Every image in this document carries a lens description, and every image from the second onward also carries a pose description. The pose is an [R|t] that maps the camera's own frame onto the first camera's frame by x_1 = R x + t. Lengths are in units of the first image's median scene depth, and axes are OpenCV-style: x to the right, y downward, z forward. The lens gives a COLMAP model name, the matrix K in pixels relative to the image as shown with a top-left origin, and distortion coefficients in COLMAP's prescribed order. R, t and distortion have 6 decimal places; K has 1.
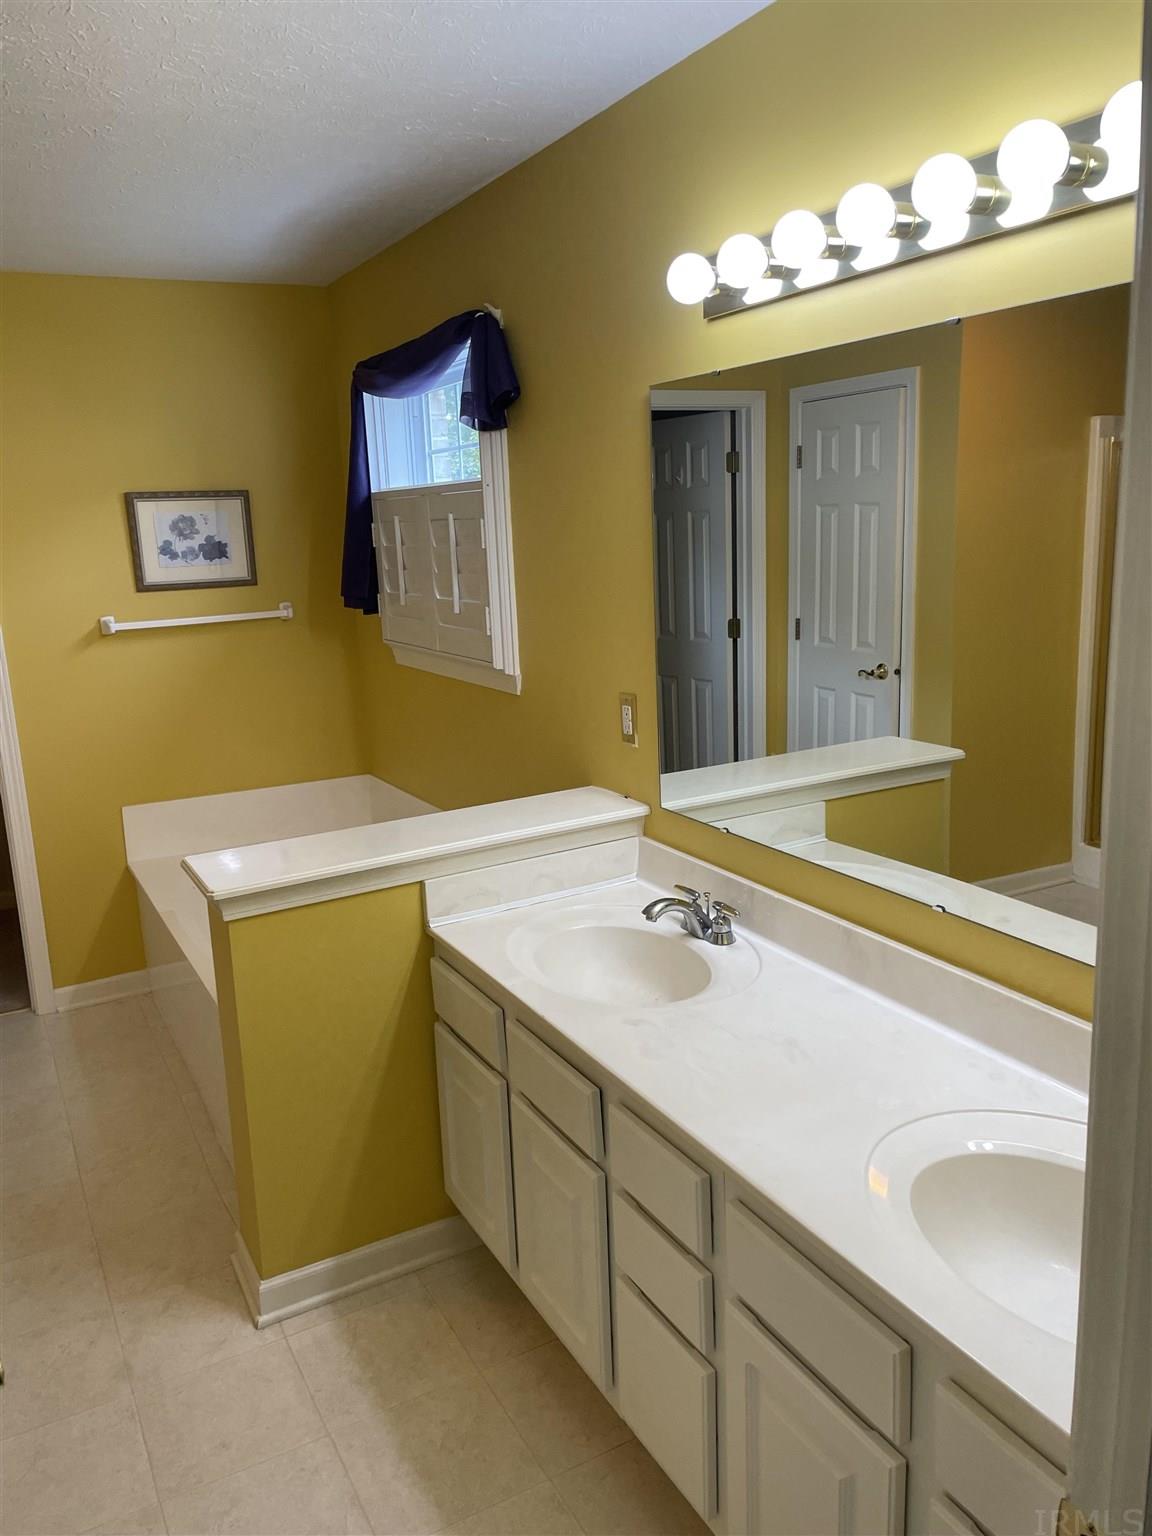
lens RADIAL K [[1164.0, 0, 576.0], [0, 1164.0, 768.0], [0, 0, 1]] dist [0.083503, -0.108170]
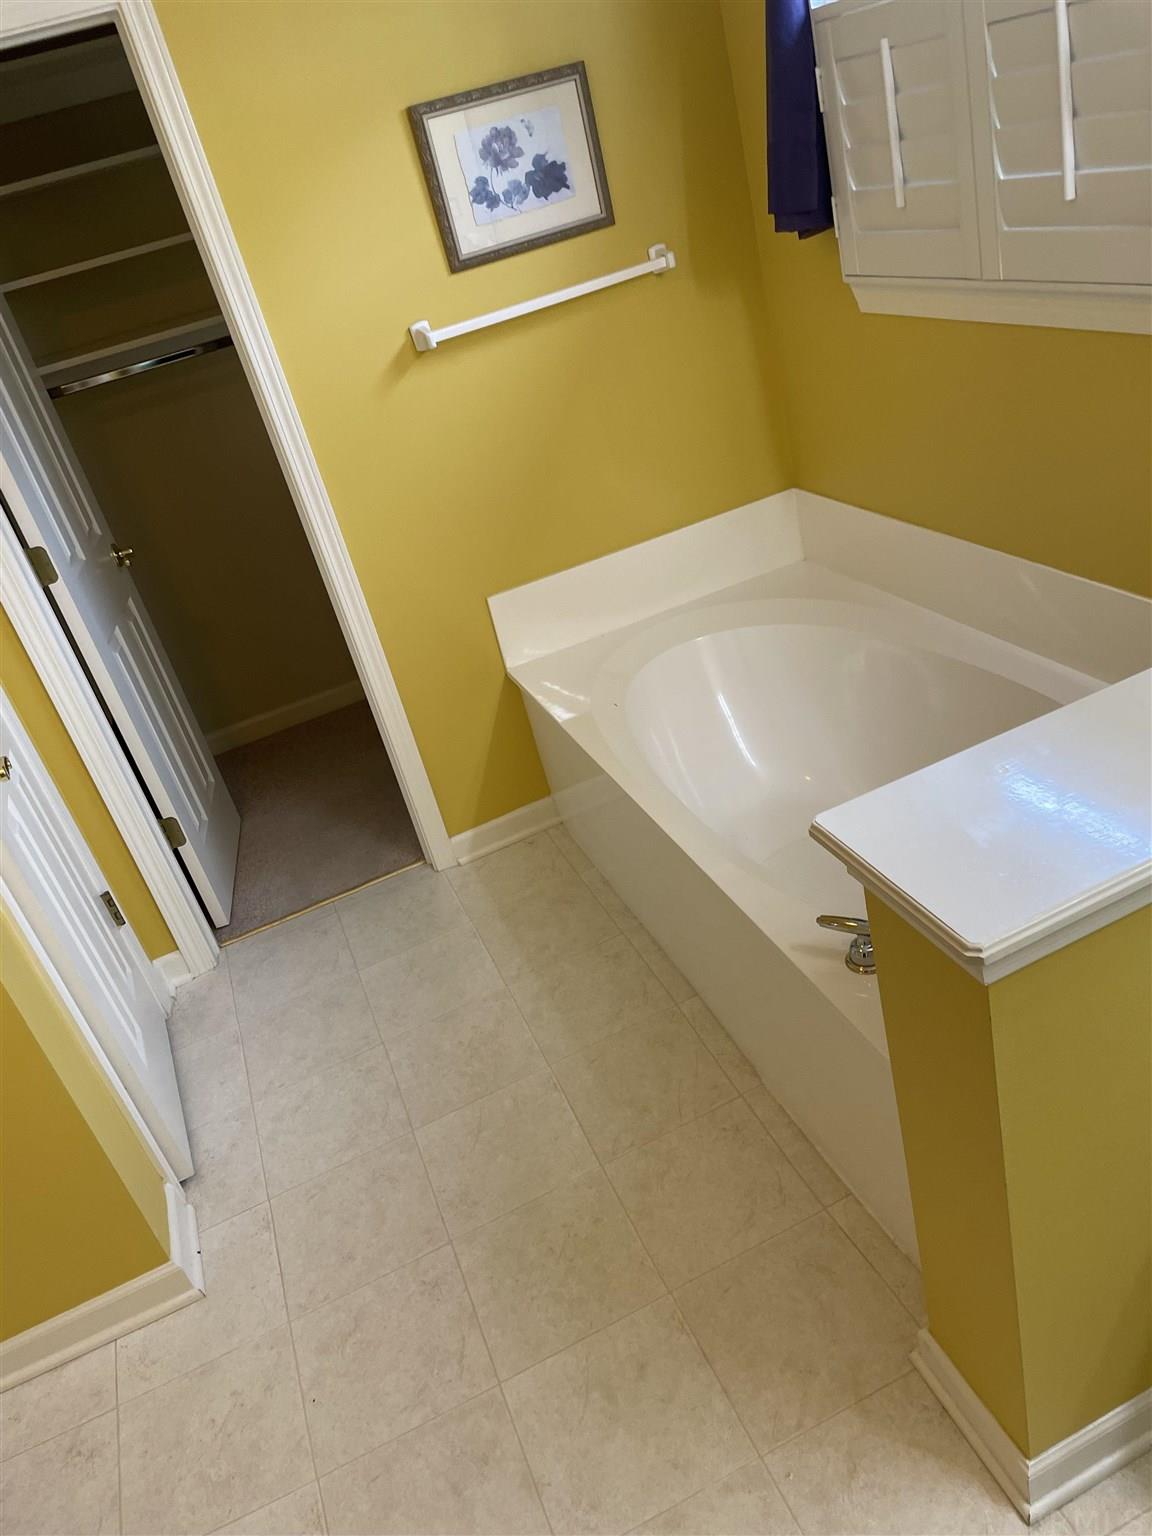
lens RADIAL K [[1158.2, 0, 581.0], [0, 1158.2, 753.3], [0, 0, 1]] dist [0.087992, -0.123547]
pose [[0.973274, -0.111582, -0.200718, -0.206013], [0.166026, 0.945741, 0.279302, -0.068558], [0.158662, -0.305162, 0.938990, 0.323686]]
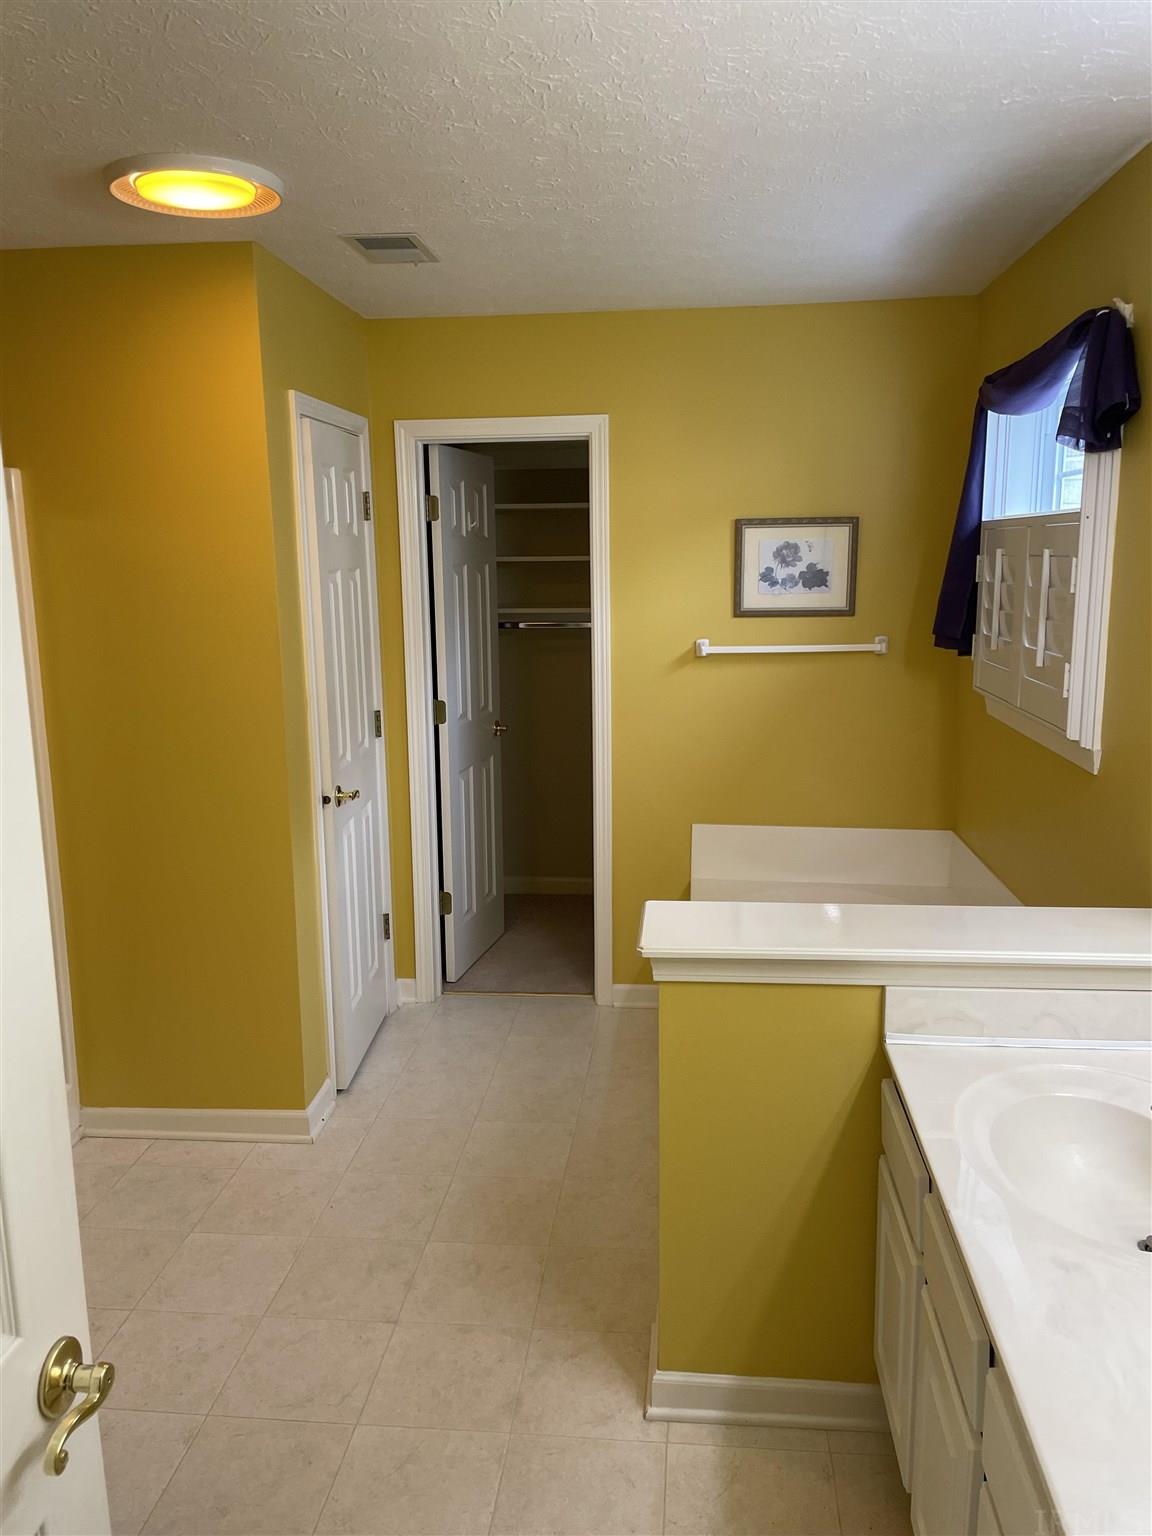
lens RADIAL K [[1158.2, 0, 581.0], [0, 1158.2, 753.3], [0, 0, 1]] dist [0.087992, -0.123547]
pose [[0.827877, 0.129009, -0.545873, 0.079316], [-0.141889, 0.989706, 0.018711, -0.034252], [0.542667, 0.061963, 0.837659, 0.102364]]
